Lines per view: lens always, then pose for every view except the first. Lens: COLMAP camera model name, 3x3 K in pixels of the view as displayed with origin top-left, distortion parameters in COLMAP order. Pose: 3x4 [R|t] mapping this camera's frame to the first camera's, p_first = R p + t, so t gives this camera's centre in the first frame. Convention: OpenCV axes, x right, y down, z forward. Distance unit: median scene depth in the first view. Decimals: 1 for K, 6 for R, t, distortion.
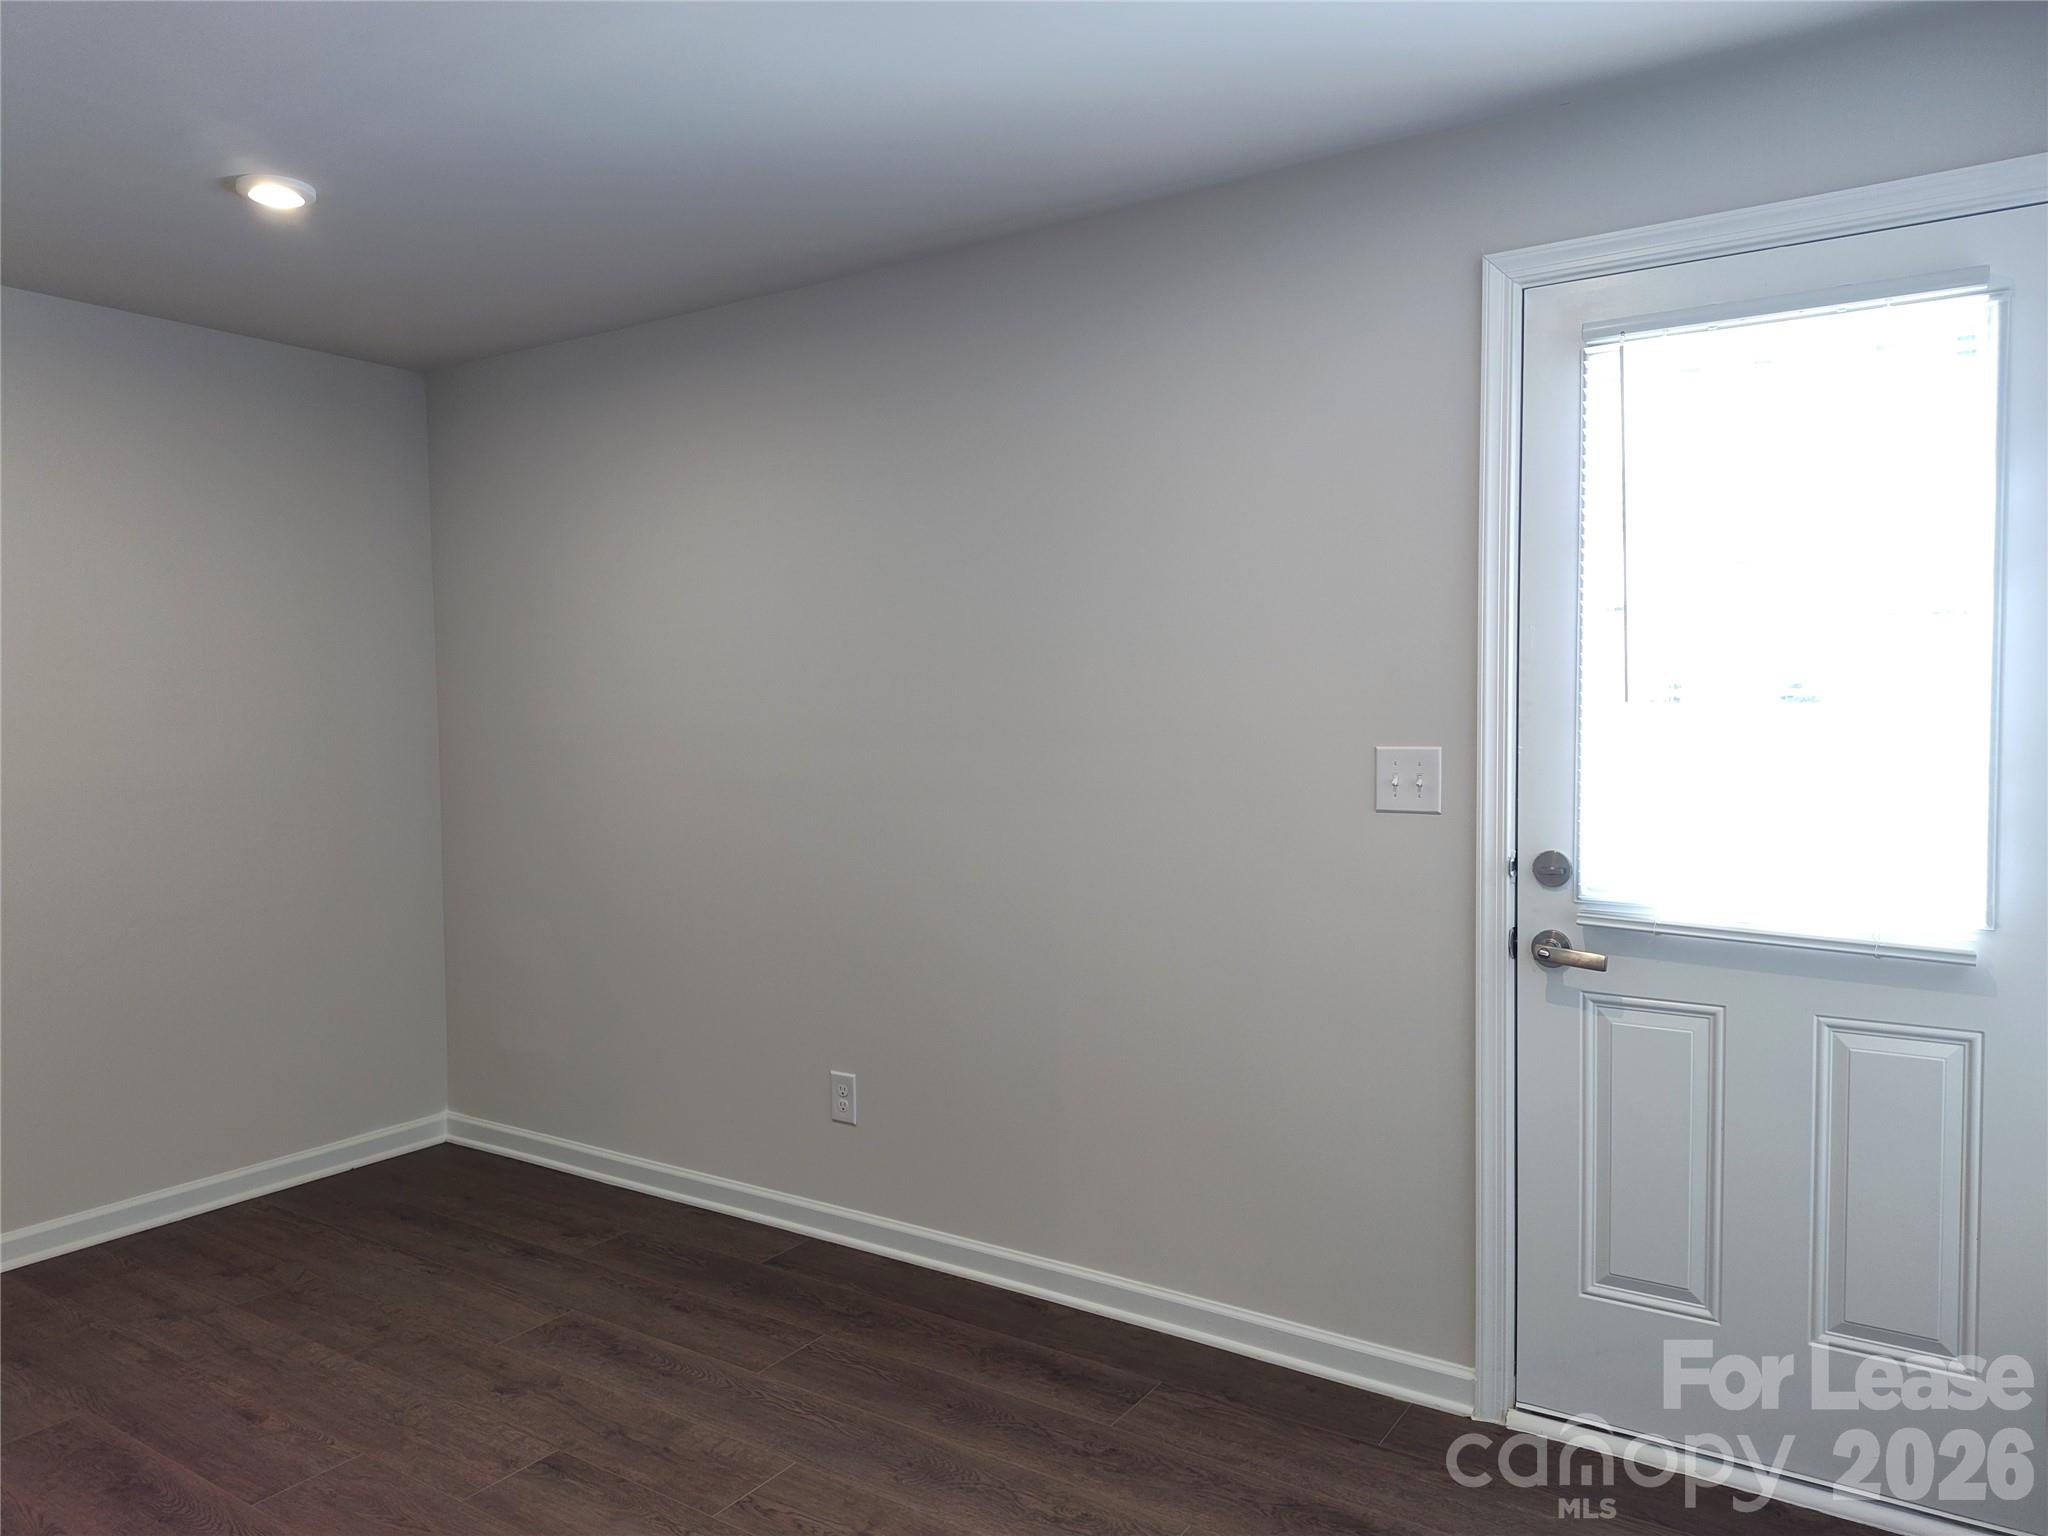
lens RADIAL K [[1412.7, 0, 1024.0], [0, 1412.7, 768.0], [0, 0, 1]] dist [0.059191, -0.057232]
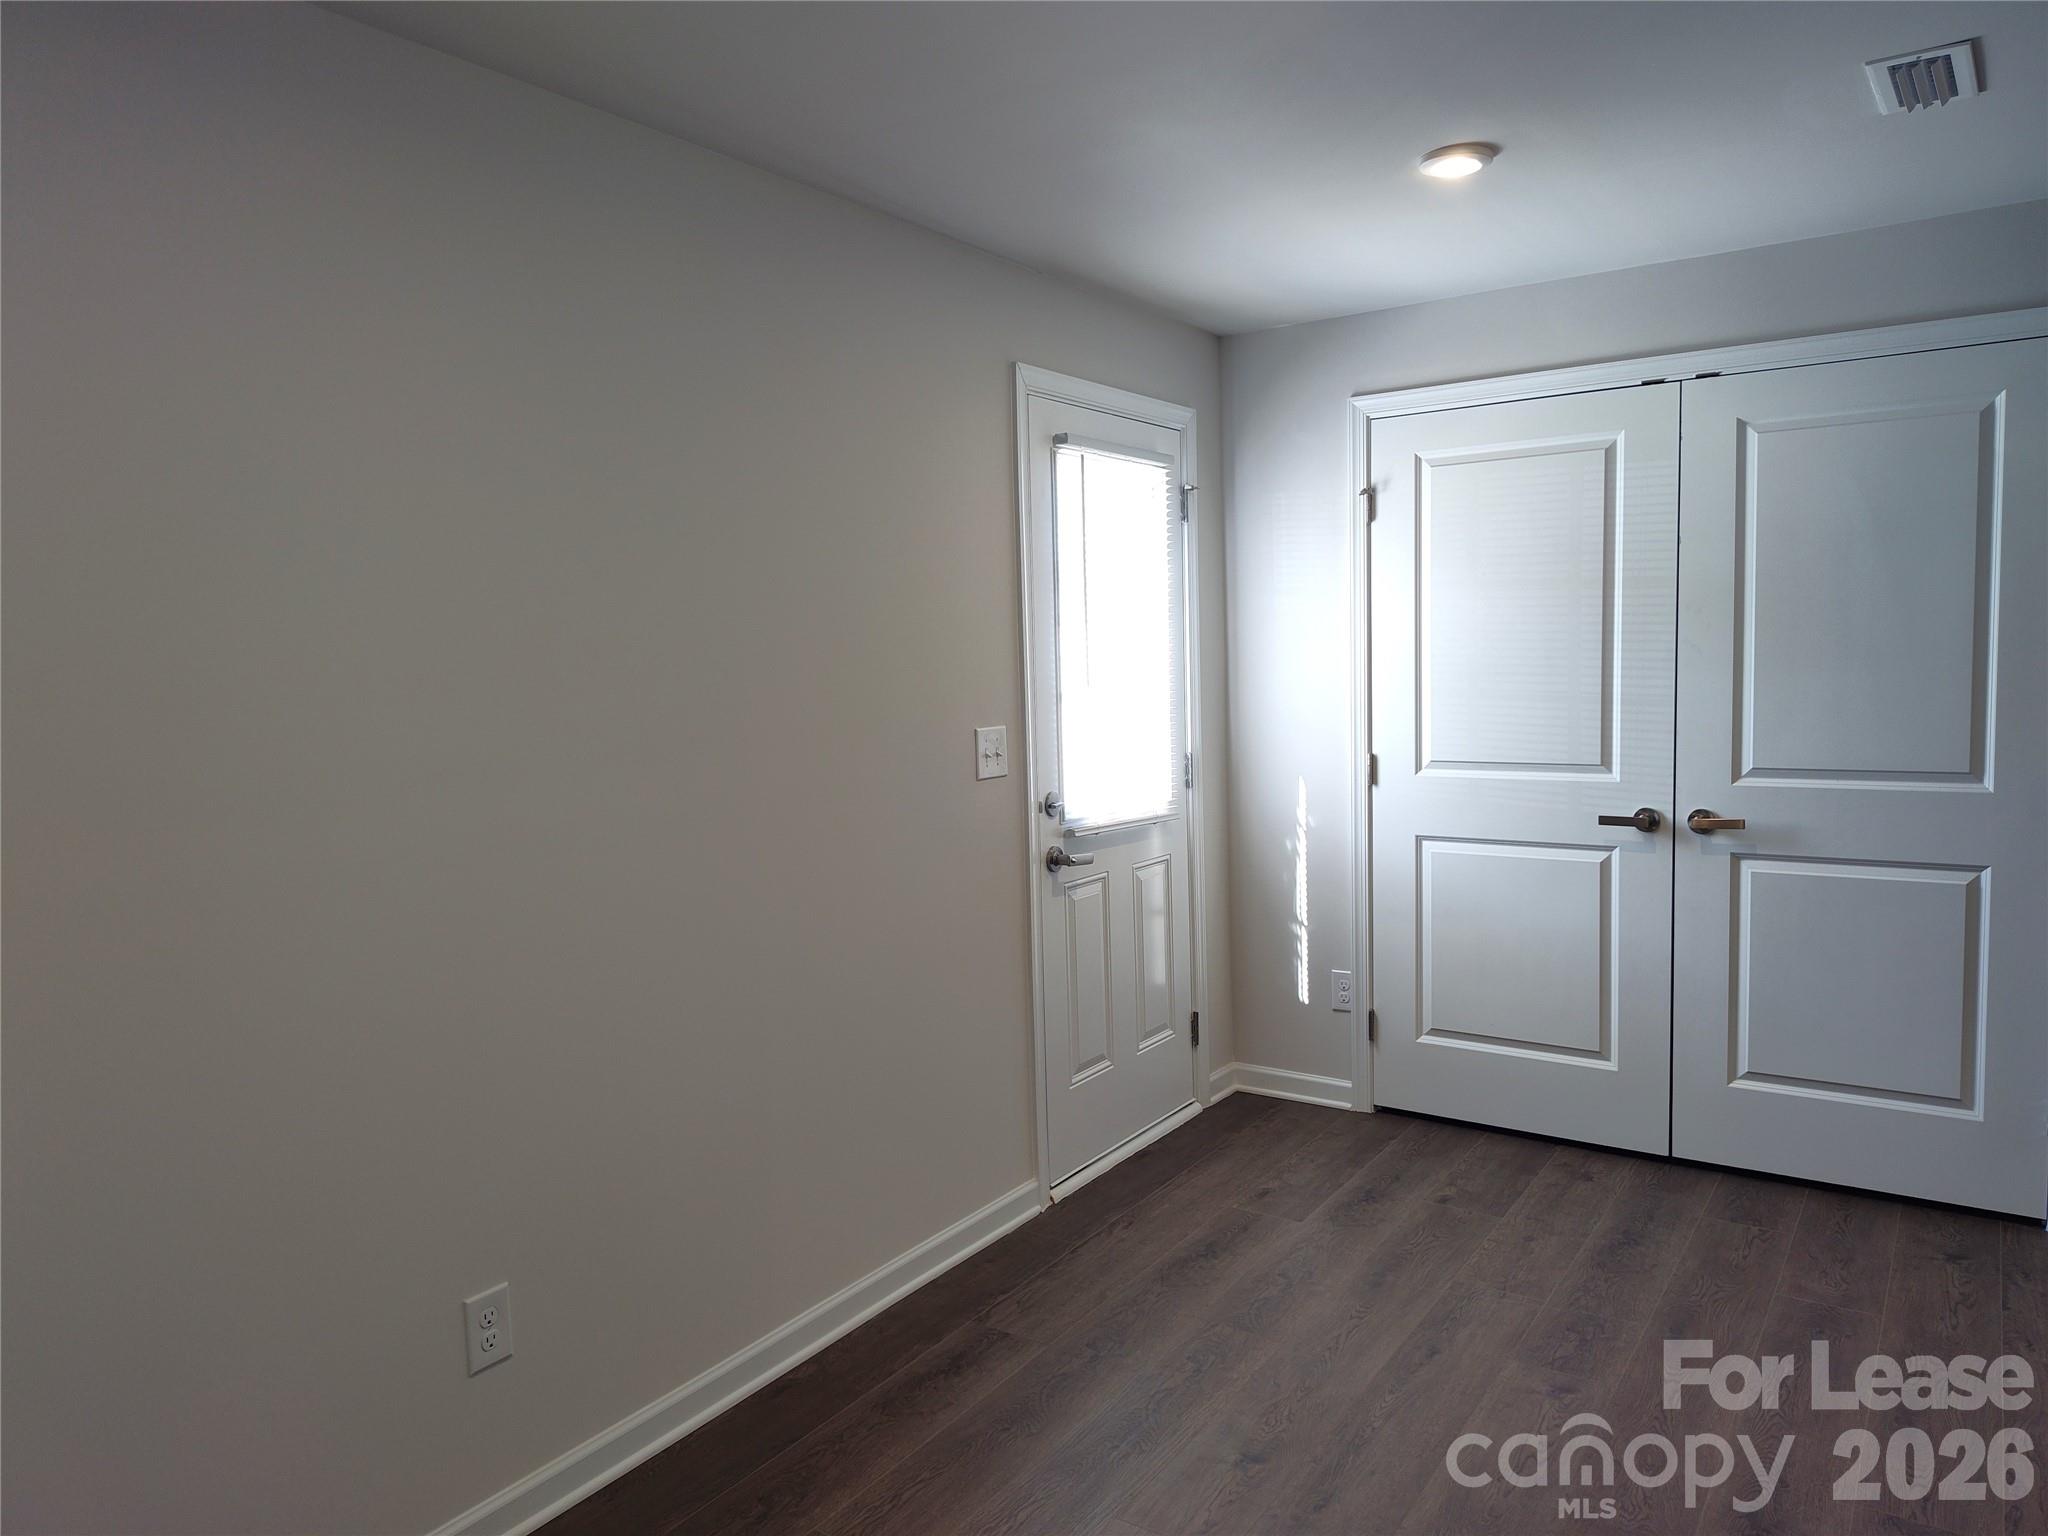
lens RADIAL K [[1412.7, 0, 1024.0], [0, 1412.7, 768.0], [0, 0, 1]] dist [0.059191, -0.057232]
pose [[-0.004848, -0.070429, 0.997505, -1.035635], [0.070647, 0.995000, 0.070595, -0.067069], [-0.997490, 0.070813, 0.000152, 1.009229]]
